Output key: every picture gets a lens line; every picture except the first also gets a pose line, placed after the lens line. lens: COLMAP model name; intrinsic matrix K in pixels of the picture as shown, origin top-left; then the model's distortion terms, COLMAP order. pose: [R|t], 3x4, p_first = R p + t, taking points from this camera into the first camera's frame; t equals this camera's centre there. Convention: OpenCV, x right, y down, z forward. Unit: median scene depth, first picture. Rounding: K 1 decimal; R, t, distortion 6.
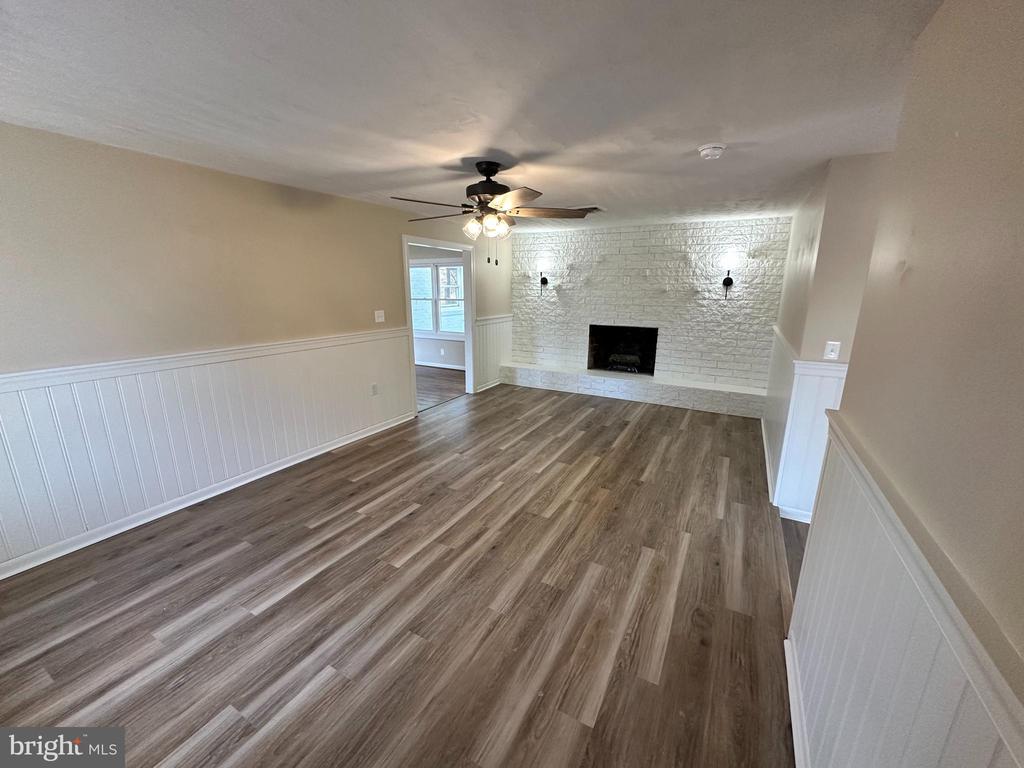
lens RADIAL K [[408.6, 0, 512.7], [0, 408.6, 385.1], [0, 0, 1]] dist [-0.013059, 0.006092]
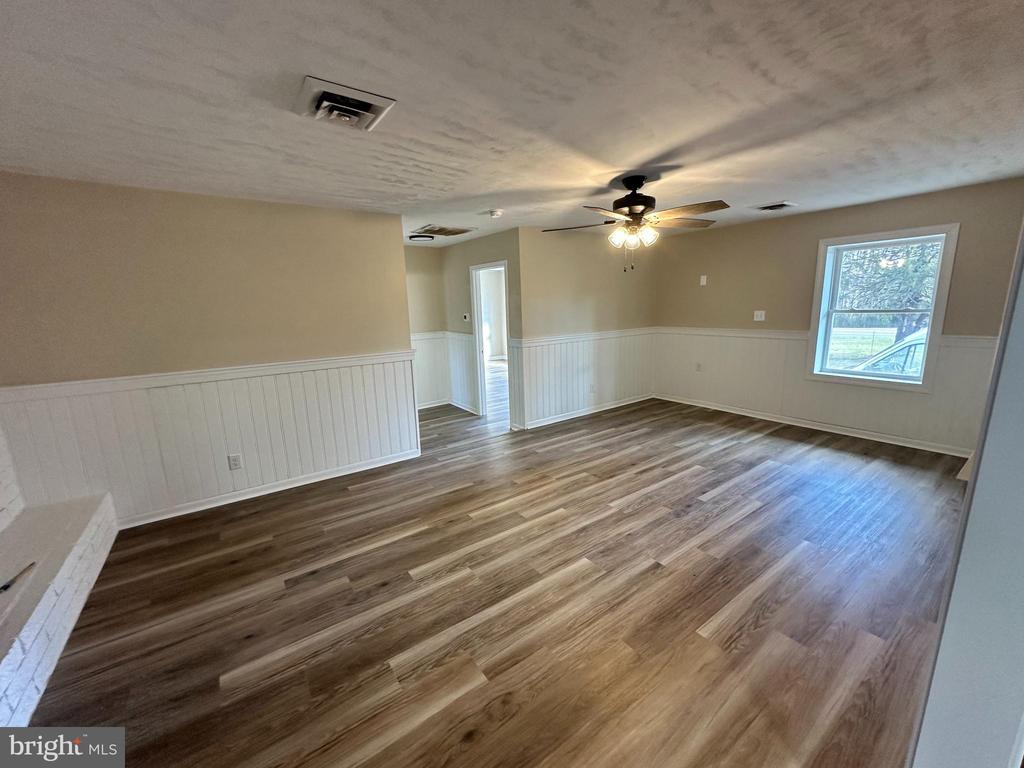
lens RADIAL K [[408.6, 0, 512.7], [0, 408.6, 385.1], [0, 0, 1]] dist [-0.013059, 0.006092]
pose [[-0.902190, -0.056299, 0.427649, -0.202111], [0.131948, 0.907897, 0.397886, -0.390875], [-0.410661, 0.415396, -0.811667, 1.696366]]
